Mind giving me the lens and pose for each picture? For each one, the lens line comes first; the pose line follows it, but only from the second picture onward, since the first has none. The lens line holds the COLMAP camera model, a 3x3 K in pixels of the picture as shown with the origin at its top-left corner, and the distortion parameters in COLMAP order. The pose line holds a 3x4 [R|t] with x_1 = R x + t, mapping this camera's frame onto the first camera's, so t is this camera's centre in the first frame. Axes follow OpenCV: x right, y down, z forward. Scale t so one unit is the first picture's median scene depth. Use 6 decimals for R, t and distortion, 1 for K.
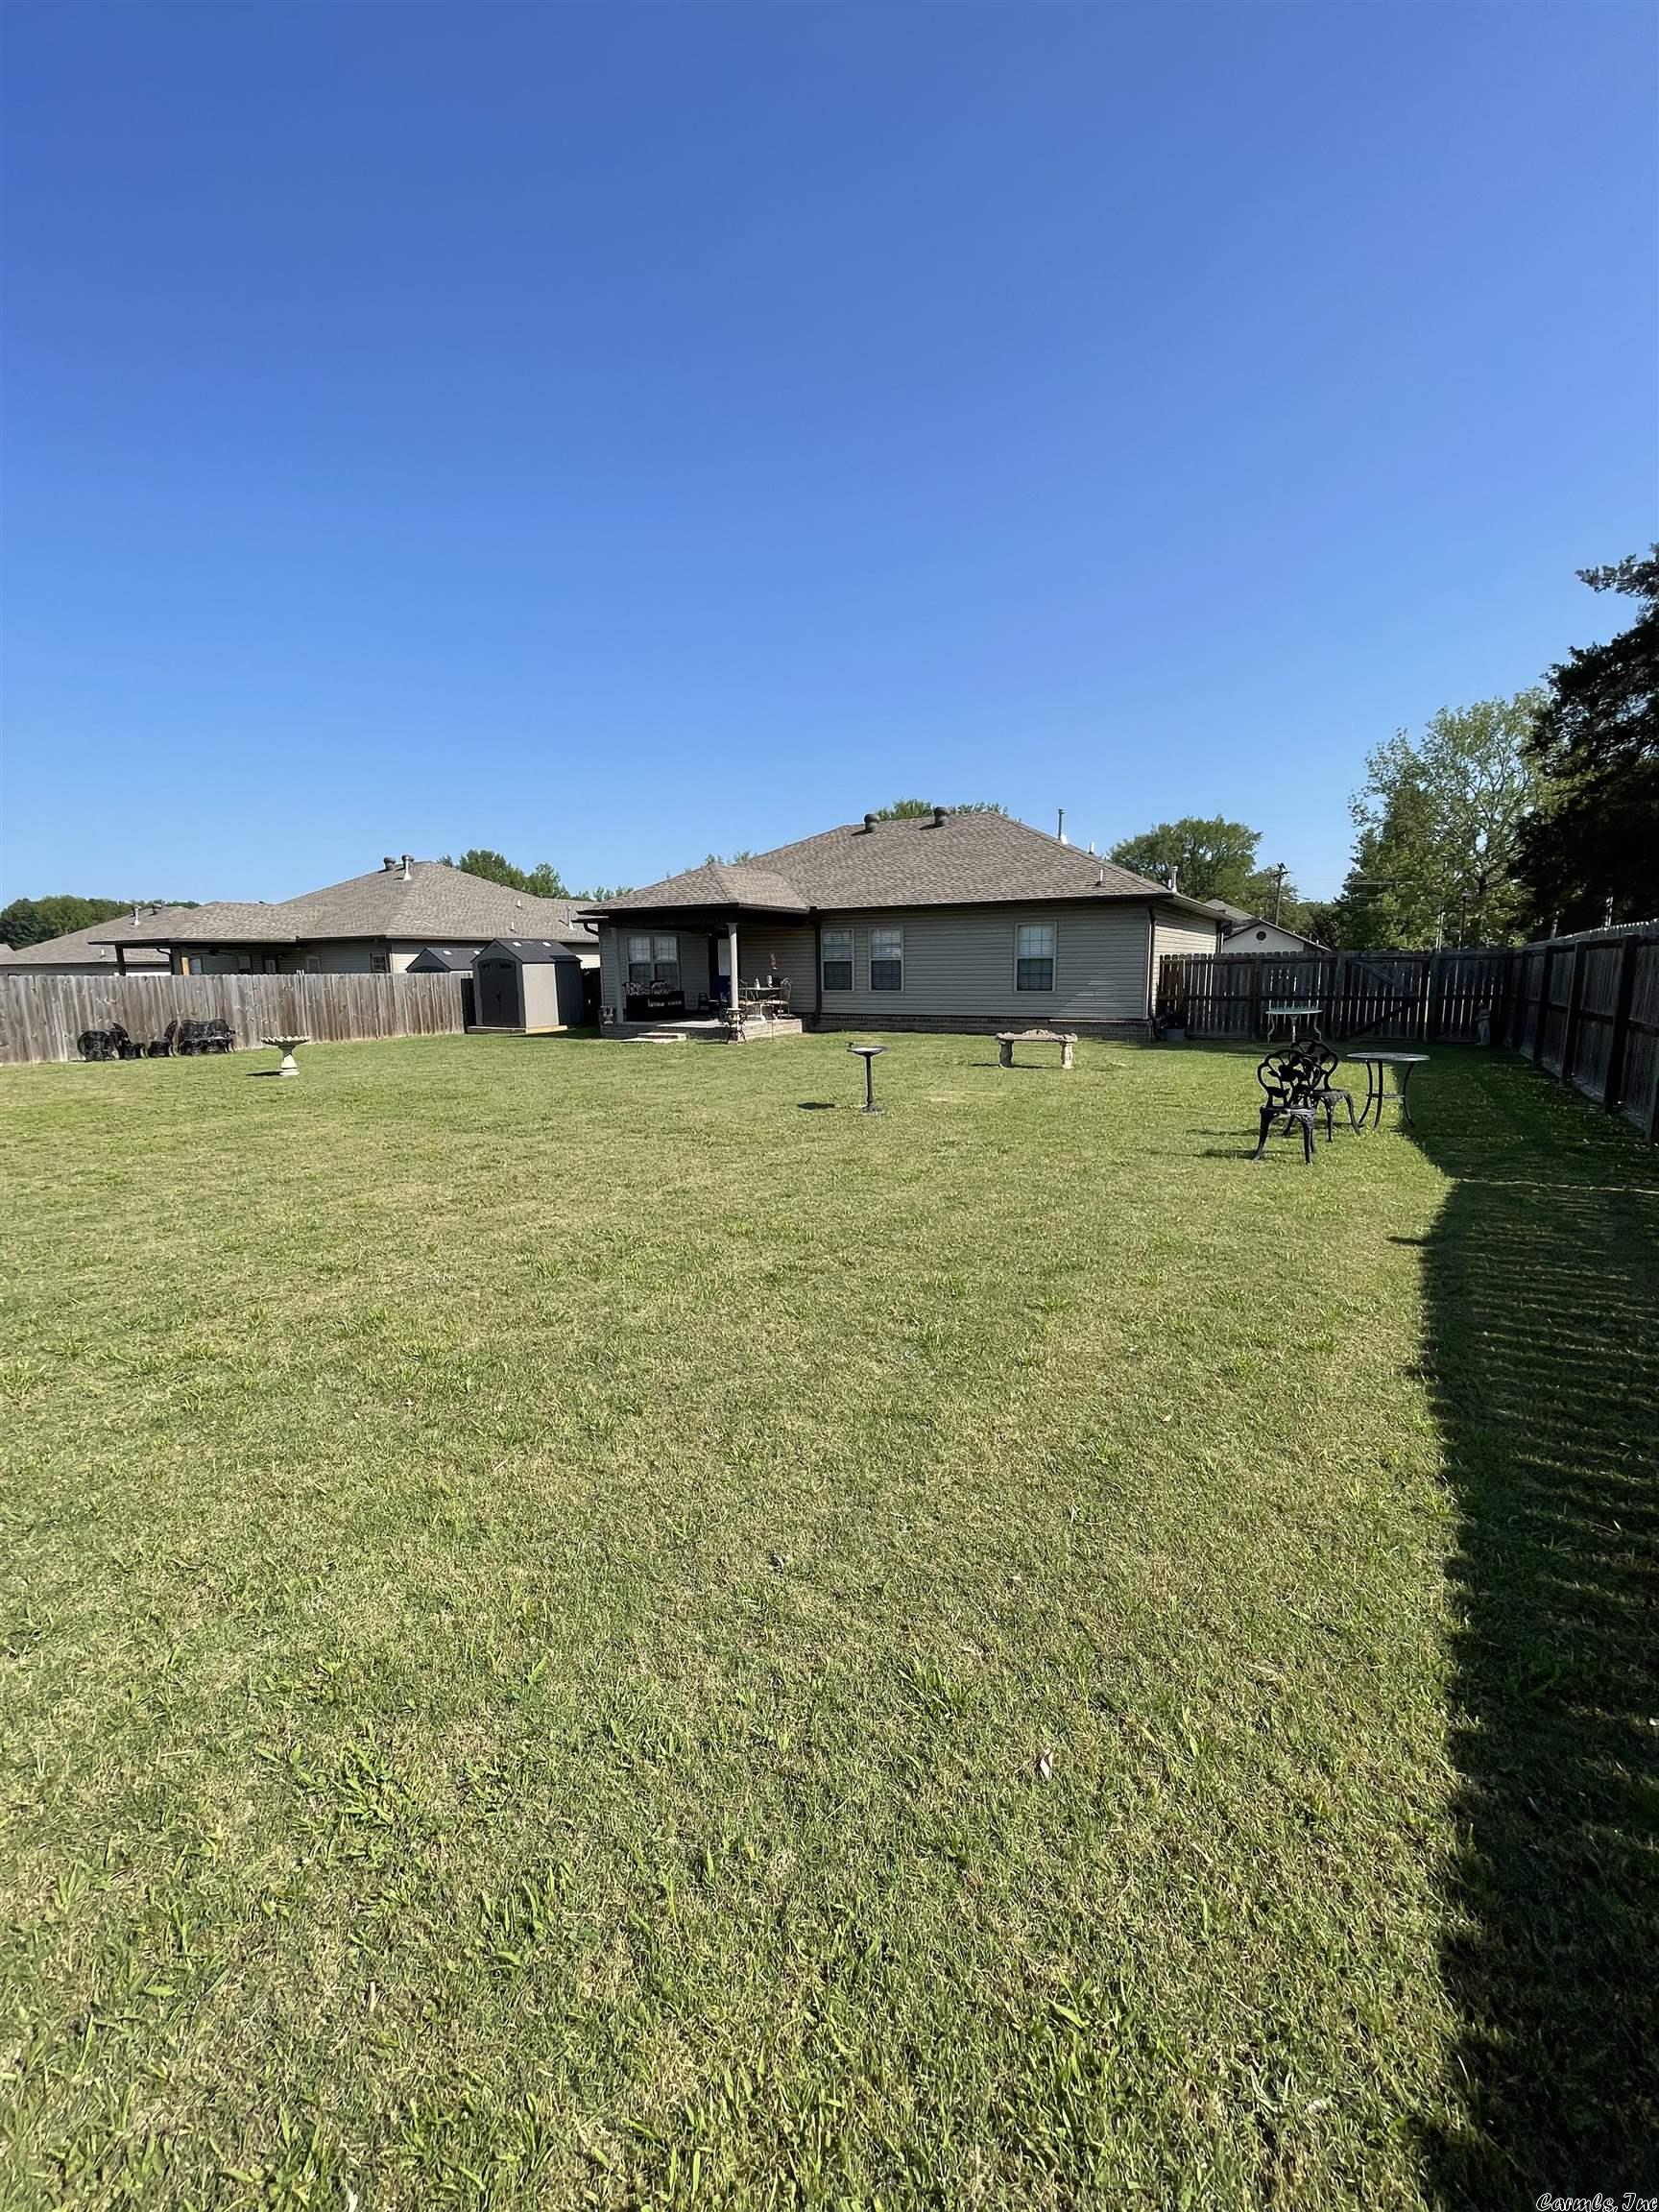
lens RADIAL K [[901.7, 0, 829.5], [0, 901.7, 1106.0], [0, 0, 1]] dist [-0.000890, 0.000065]
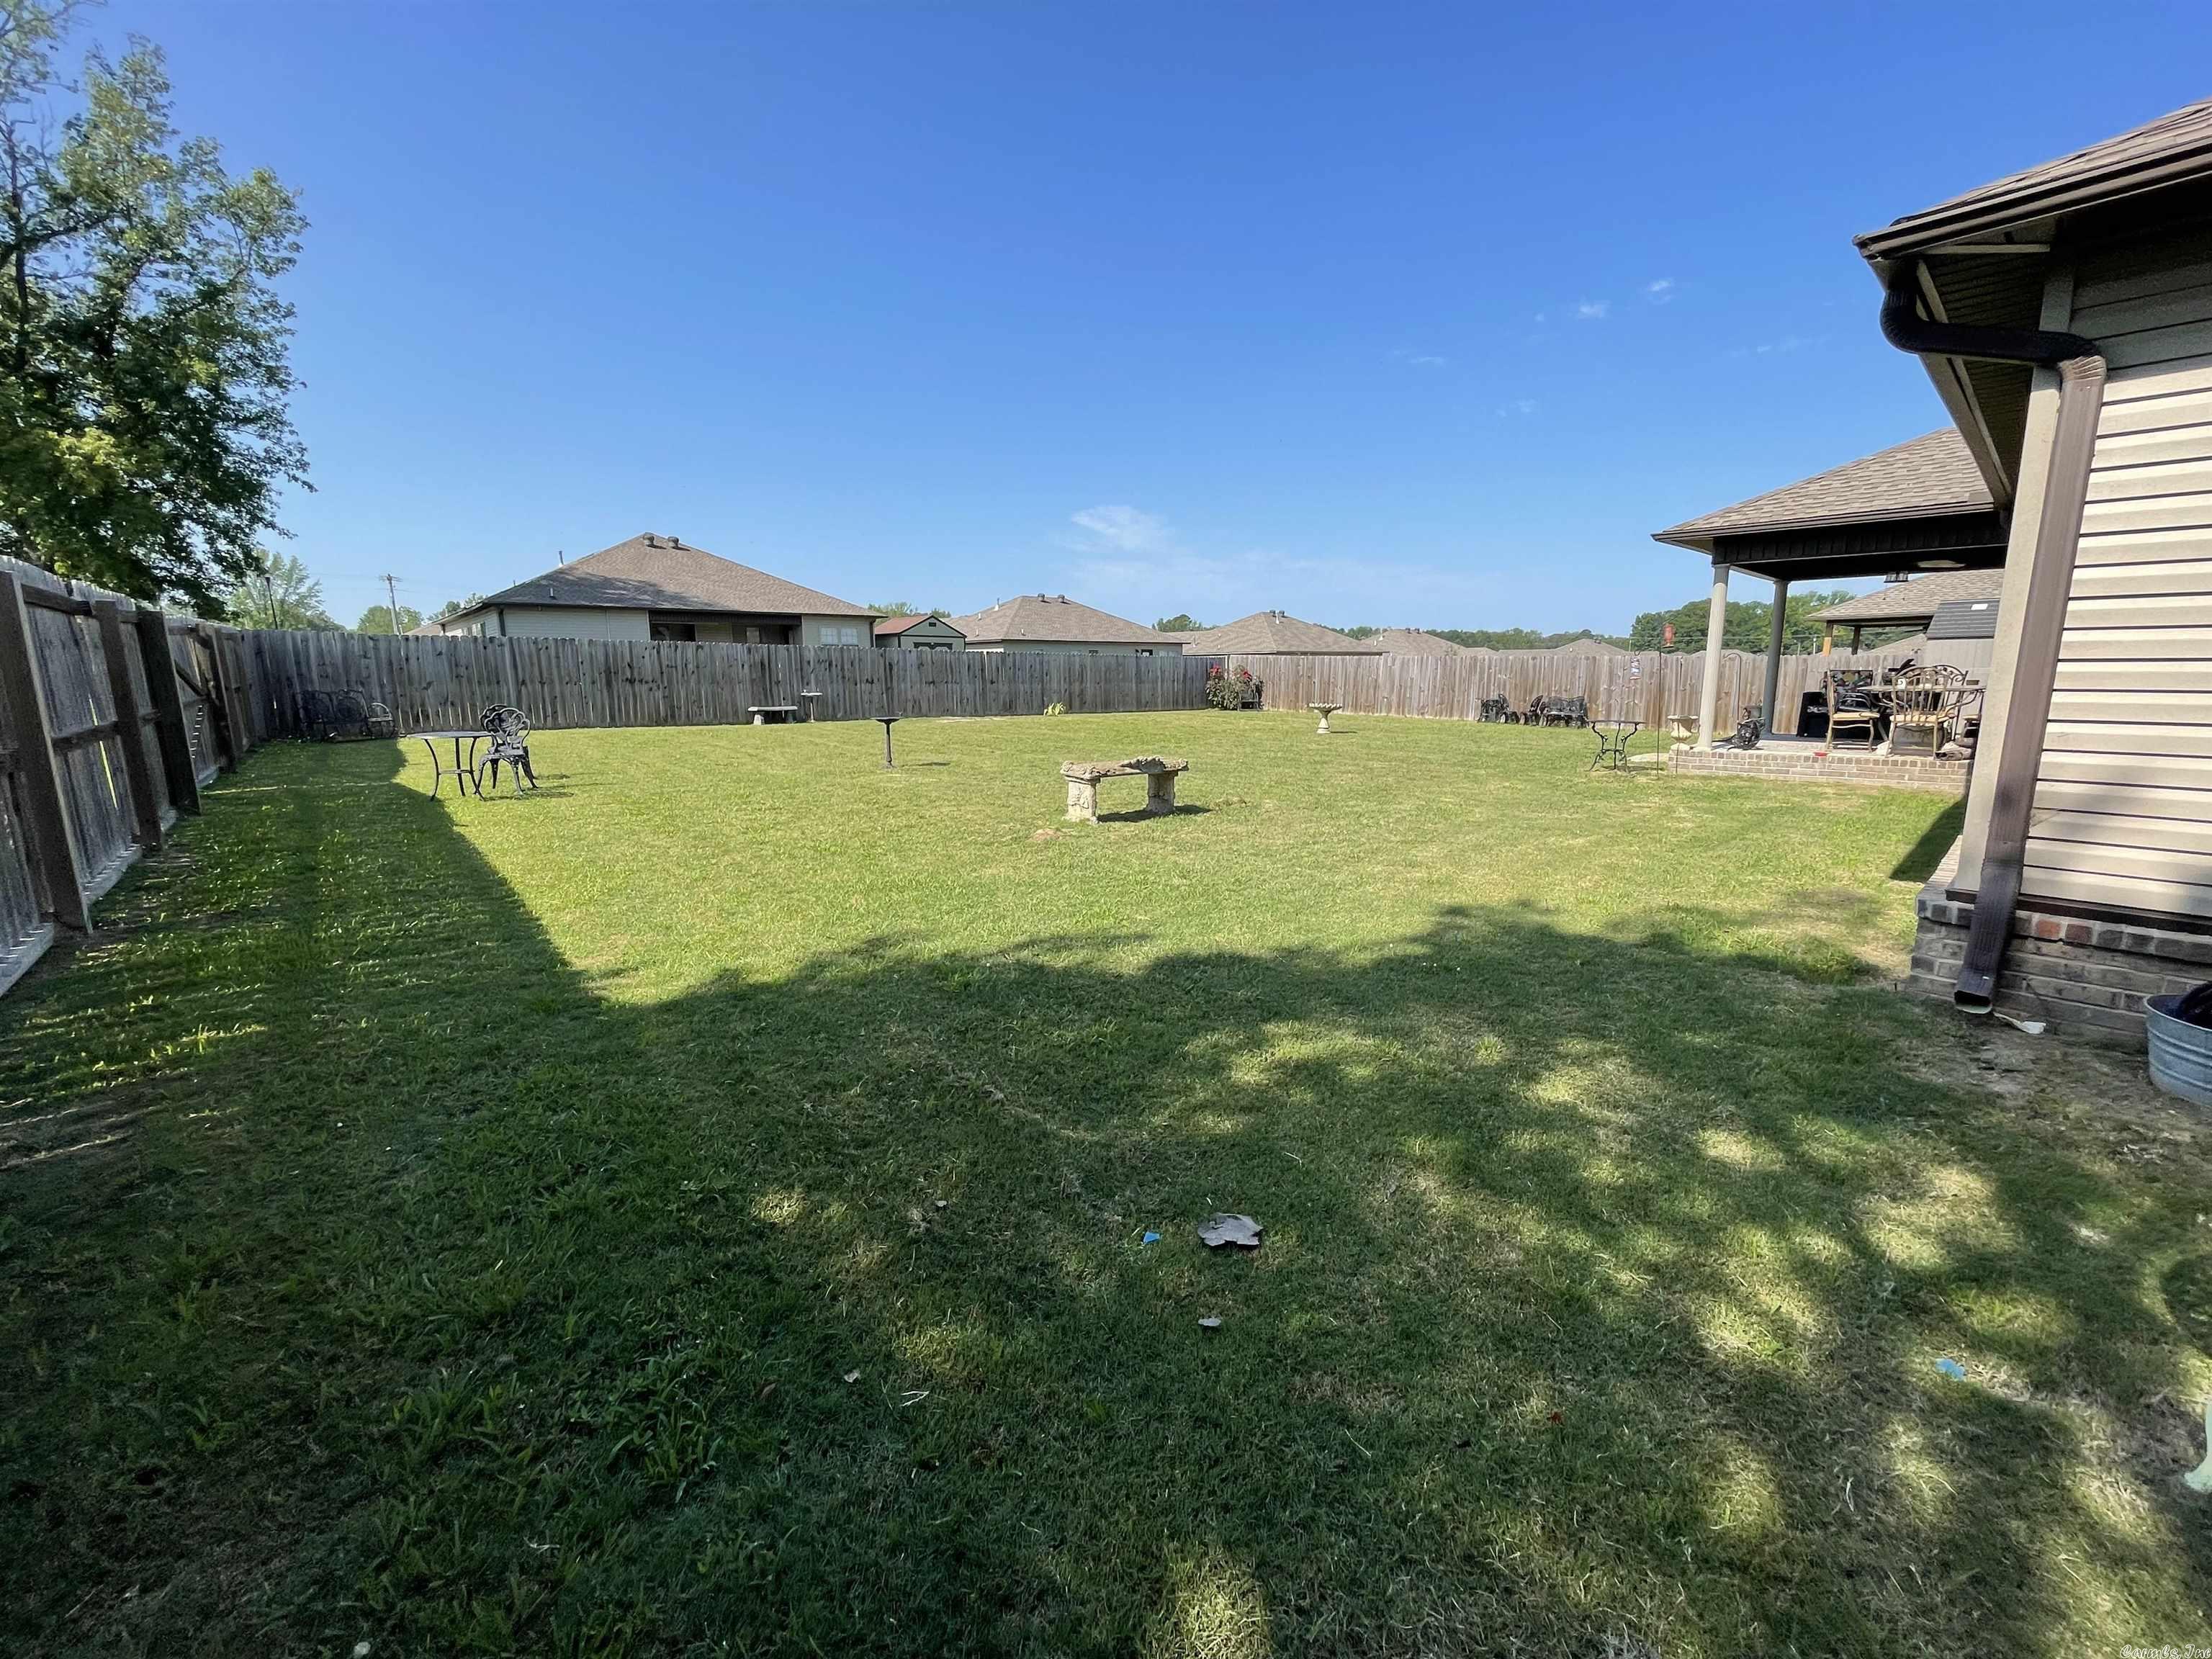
lens RADIAL K [[886.1, 0, 1106.0], [0, 886.1, 829.5], [0, 0, 1]] dist [0.001686, -0.000078]
pose [[-0.276850, 0.185177, -0.942902, 0.530886], [-0.136955, 0.963634, 0.229461, -0.110083], [0.951103, 0.192661, -0.241422, 0.747407]]
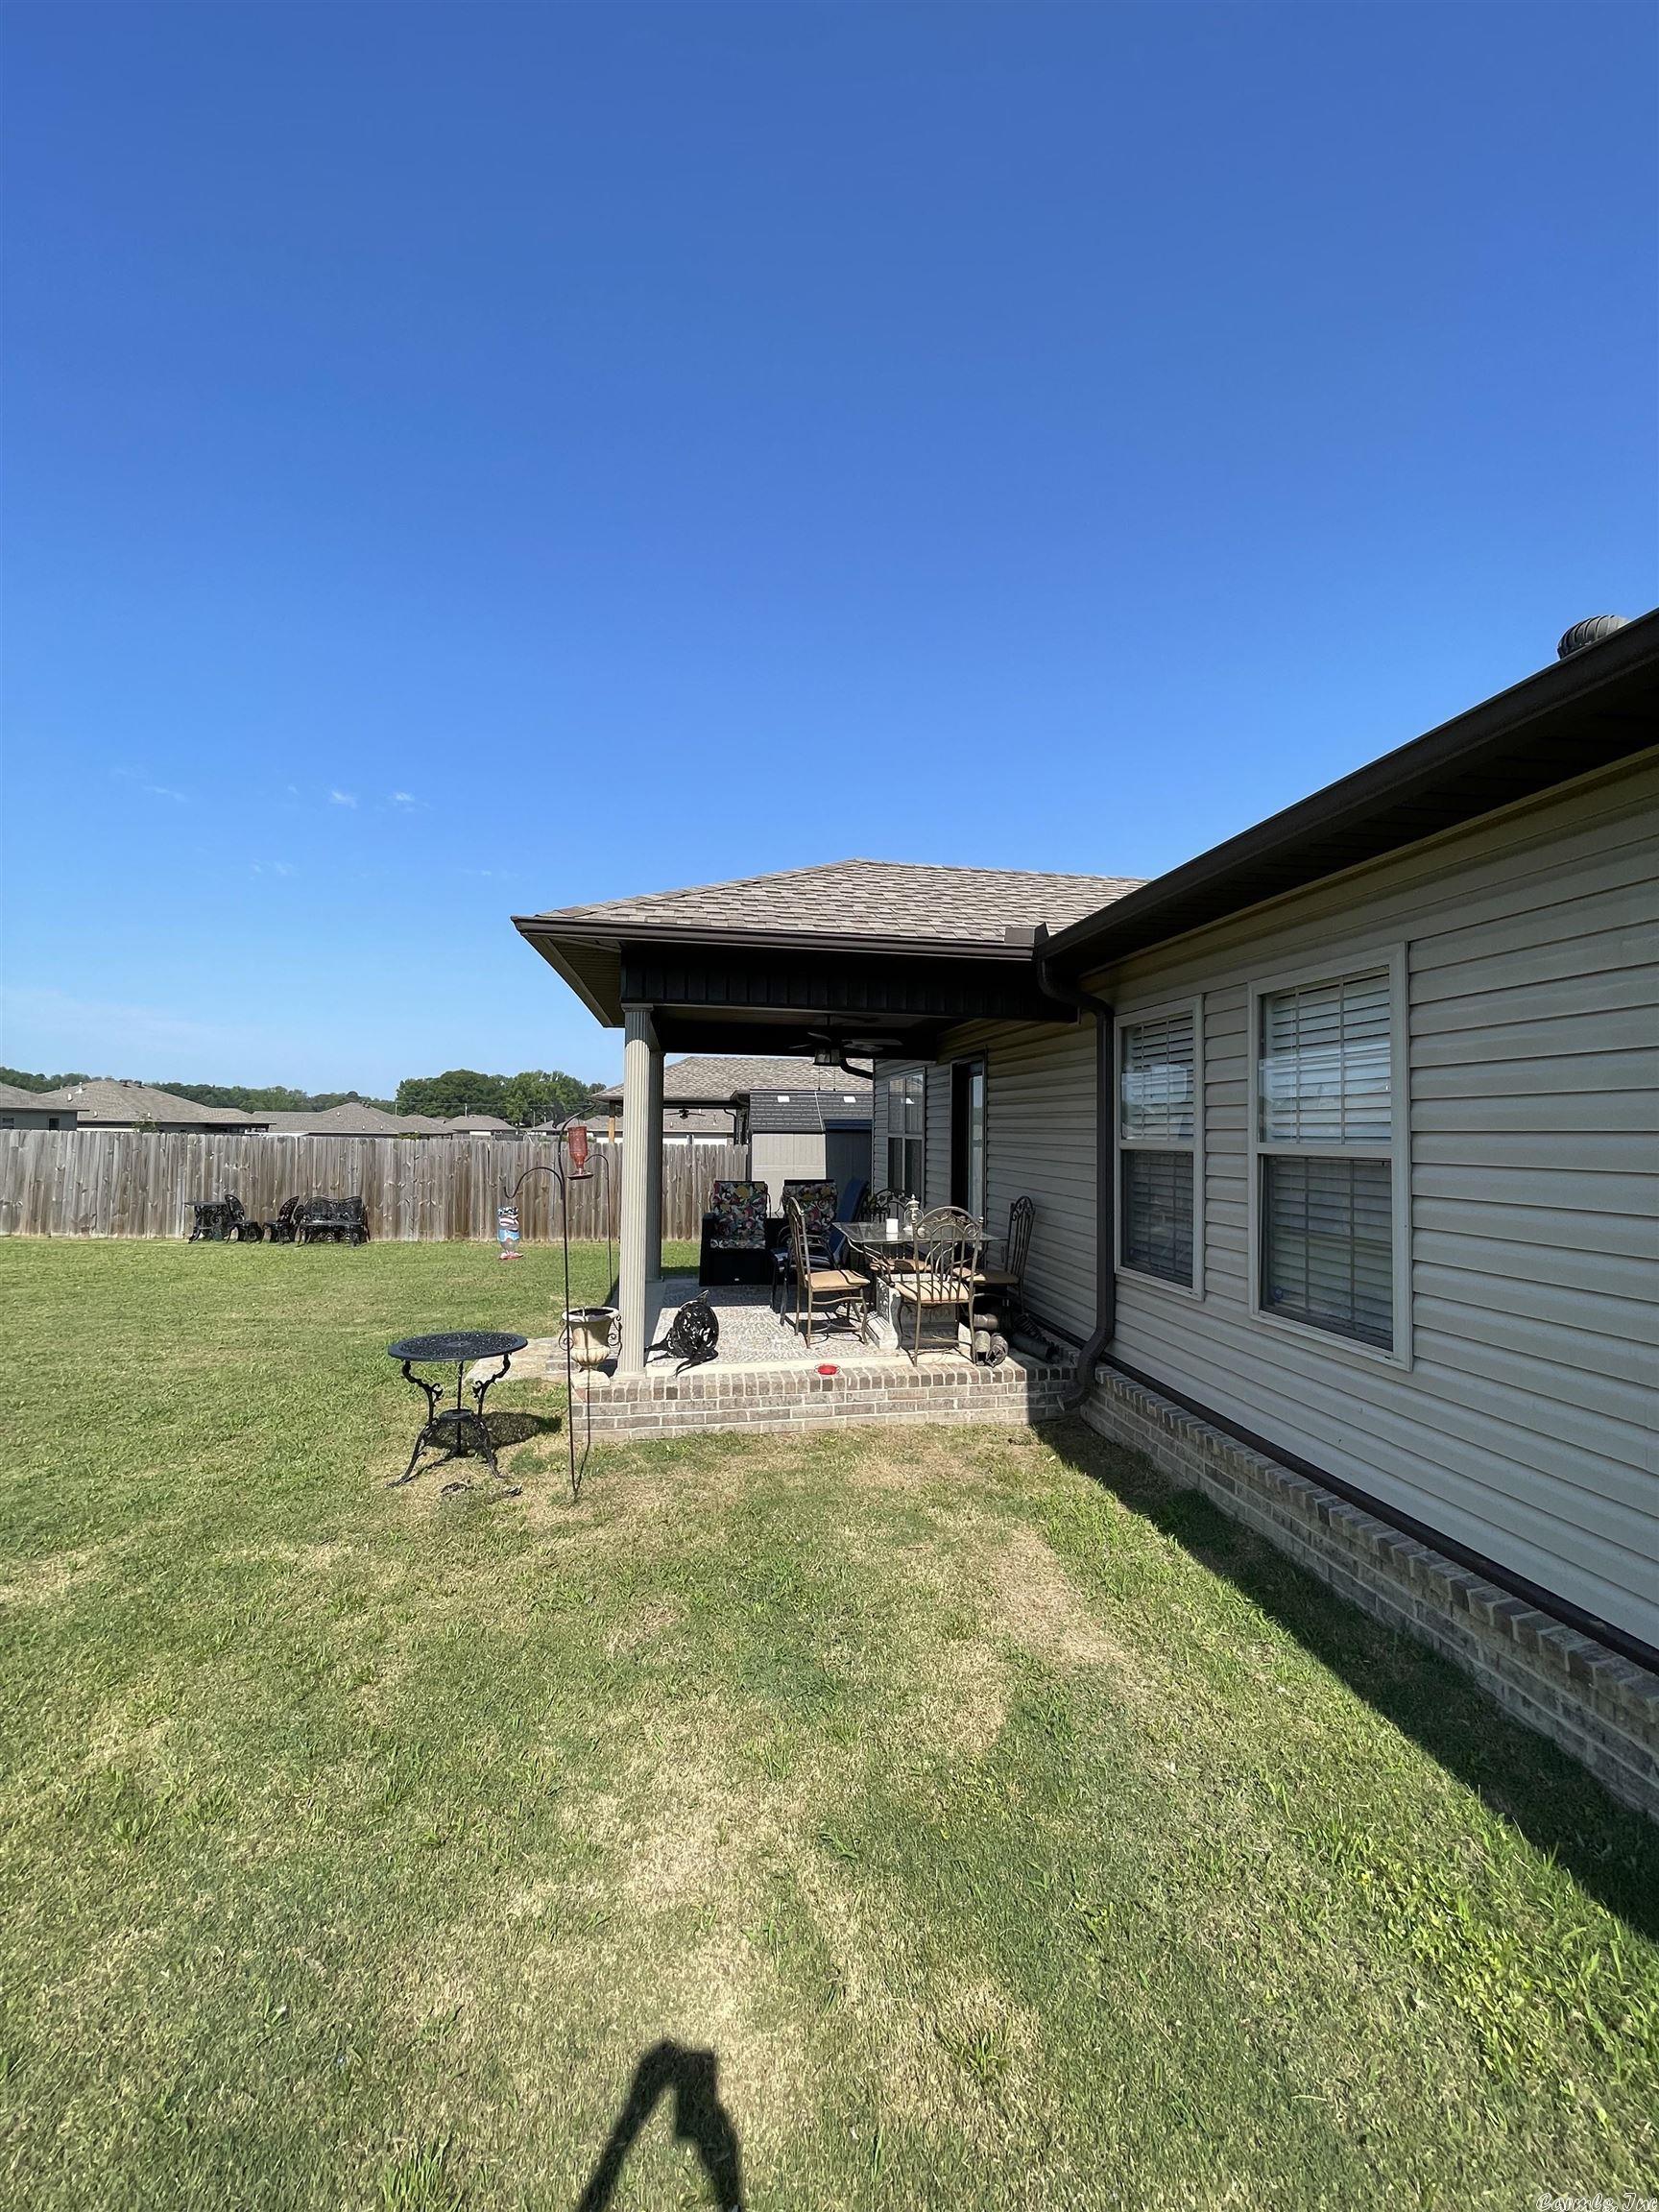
lens RADIAL K [[896.7, 0, 853.4], [0, 896.7, 1097.7], [0, 0, 1]] dist [-0.037236, 0.000004]
pose [[0.660256, -0.008773, -0.750989, 0.135487], [-0.135821, 0.982050, -0.130883, -0.138150], [0.738657, 0.188417, 0.647213, 0.821553]]
